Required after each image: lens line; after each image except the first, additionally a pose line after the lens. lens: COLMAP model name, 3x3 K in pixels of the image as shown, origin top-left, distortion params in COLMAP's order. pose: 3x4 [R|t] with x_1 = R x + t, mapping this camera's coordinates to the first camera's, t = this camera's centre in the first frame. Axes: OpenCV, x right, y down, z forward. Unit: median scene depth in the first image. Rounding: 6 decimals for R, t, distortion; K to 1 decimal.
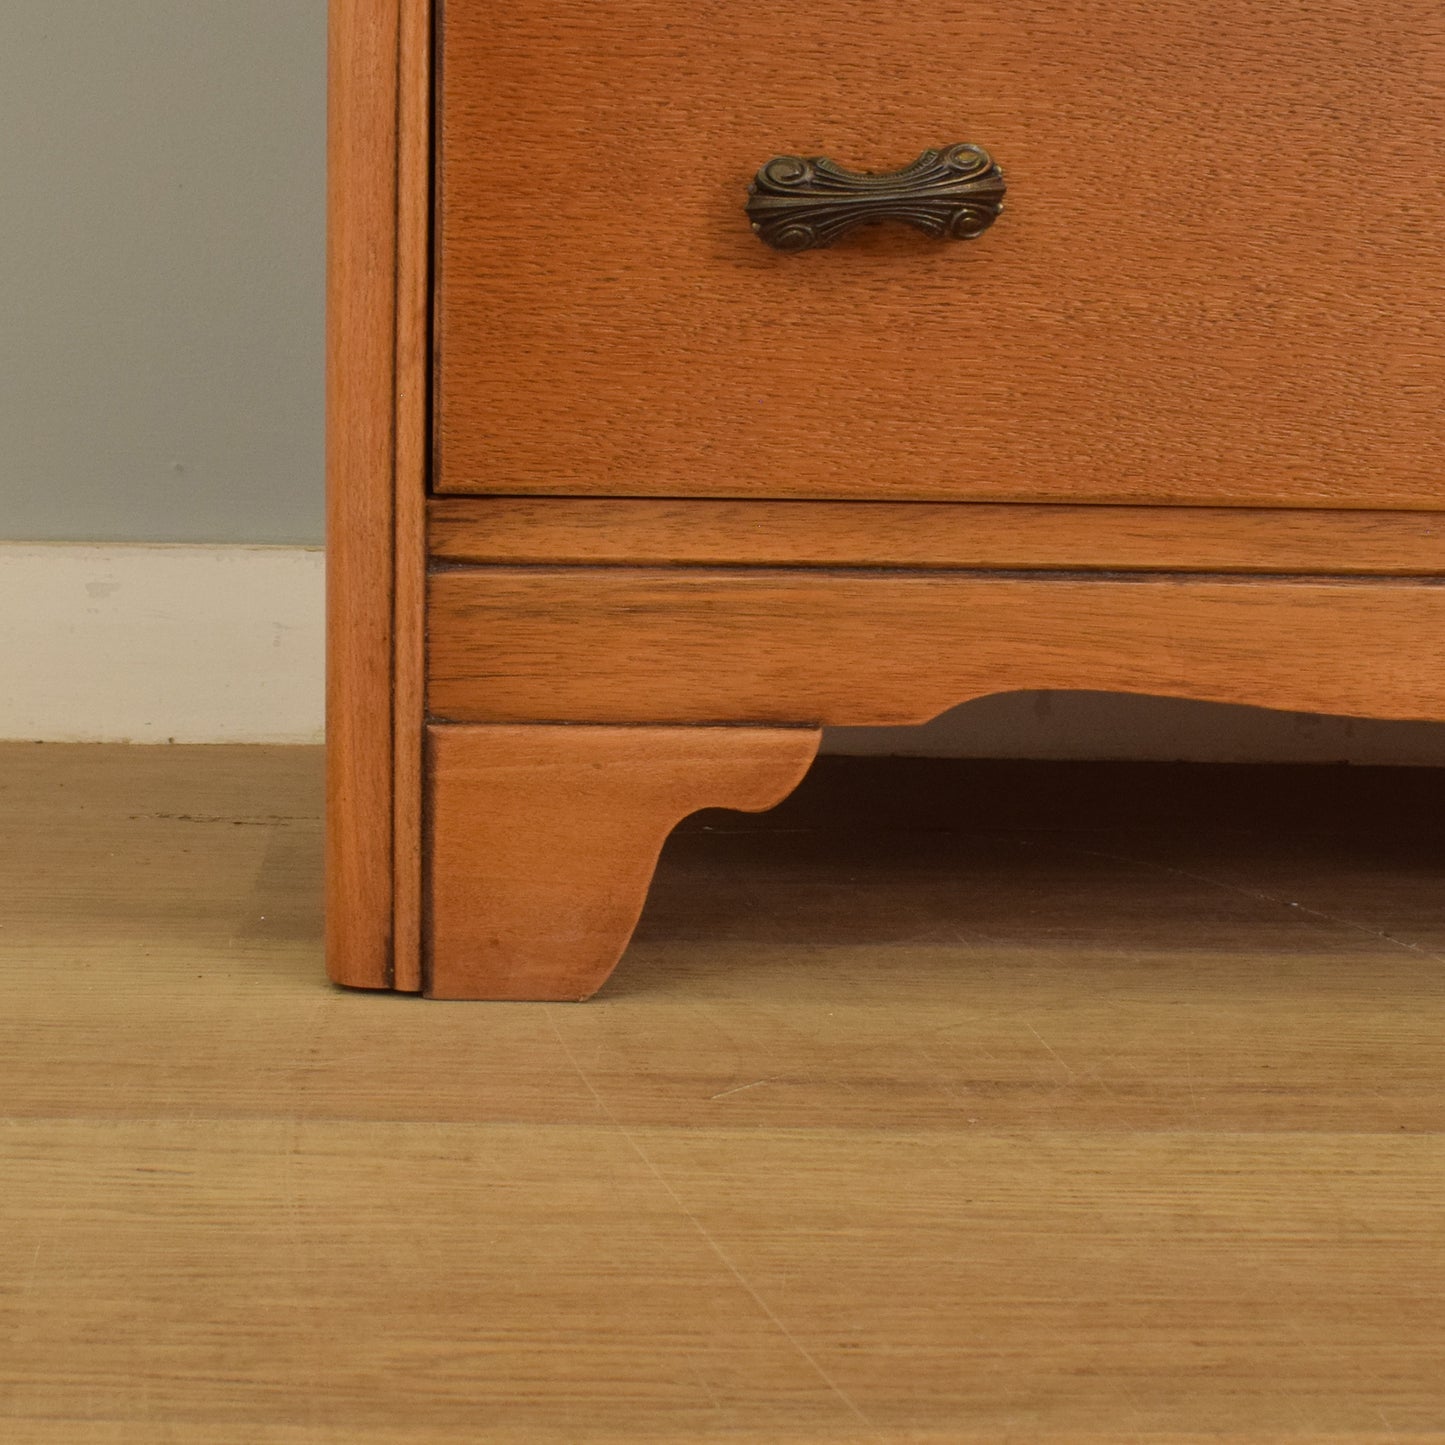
lens RADIAL K [[2534.2, 0, 584.1], [0, 2534.2, 816.3], [0, 0, 1]] dist [-0.101230, 0.000000]
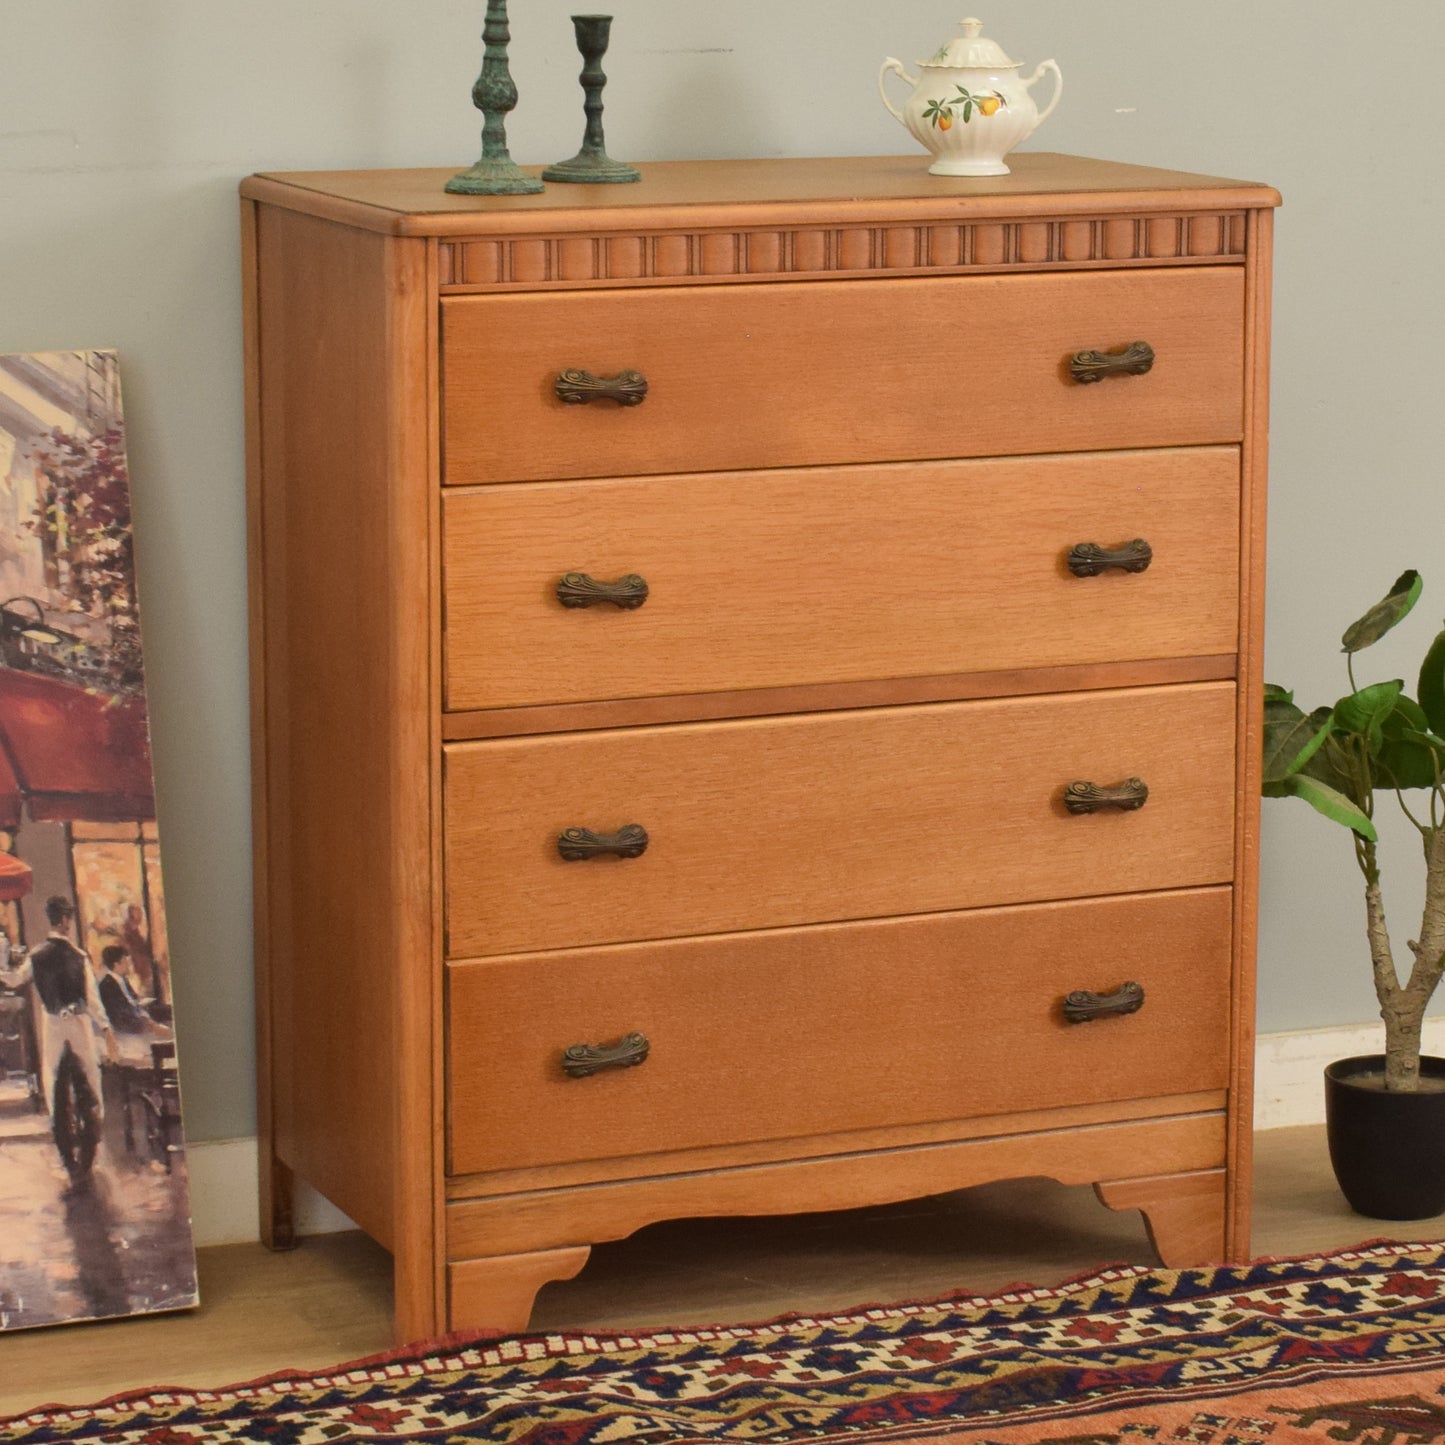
lens RADIAL K [[5144.7, 0, 769.0], [0, 5144.7, 790.4], [0, 0, 1]] dist [-0.046239, 0.000000]
pose [[0.925392, -0.088435, 0.368550, -1.666530], [0.092331, 0.995703, 0.007090, -0.527876], [-0.367594, 0.027467, 0.929581, -4.056114]]
